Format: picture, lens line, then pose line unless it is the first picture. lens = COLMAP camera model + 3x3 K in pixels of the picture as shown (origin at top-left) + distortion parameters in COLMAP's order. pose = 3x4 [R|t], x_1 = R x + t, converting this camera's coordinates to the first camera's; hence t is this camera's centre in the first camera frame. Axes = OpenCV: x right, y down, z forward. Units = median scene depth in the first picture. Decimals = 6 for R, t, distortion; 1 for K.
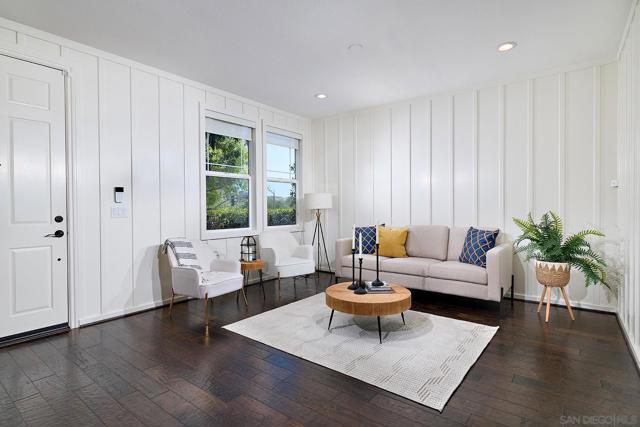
lens RADIAL K [[328.6, 0, 316.1], [0, 328.6, 214.6], [0, 0, 1]] dist [-0.000167, -0.000017]
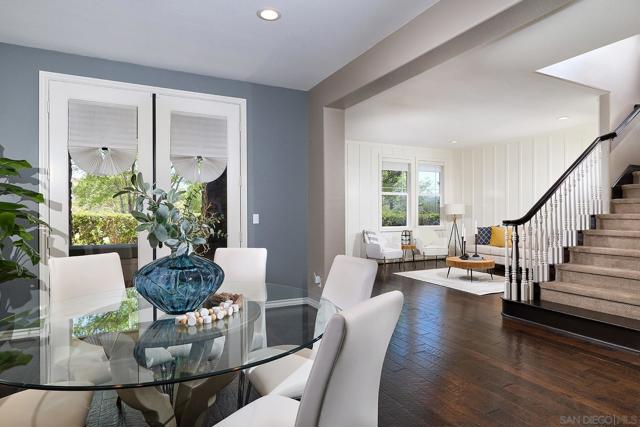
lens RADIAL K [[364.4, 0, 315.9], [0, 364.4, 213.6], [0, 0, 1]] dist [0.006372, 0.000179]
pose [[0.902083, 0.008169, -0.431486, 0.165860], [-0.013024, 0.999881, -0.008300, -0.000352], [0.431367, 0.013107, 0.902081, -0.801201]]
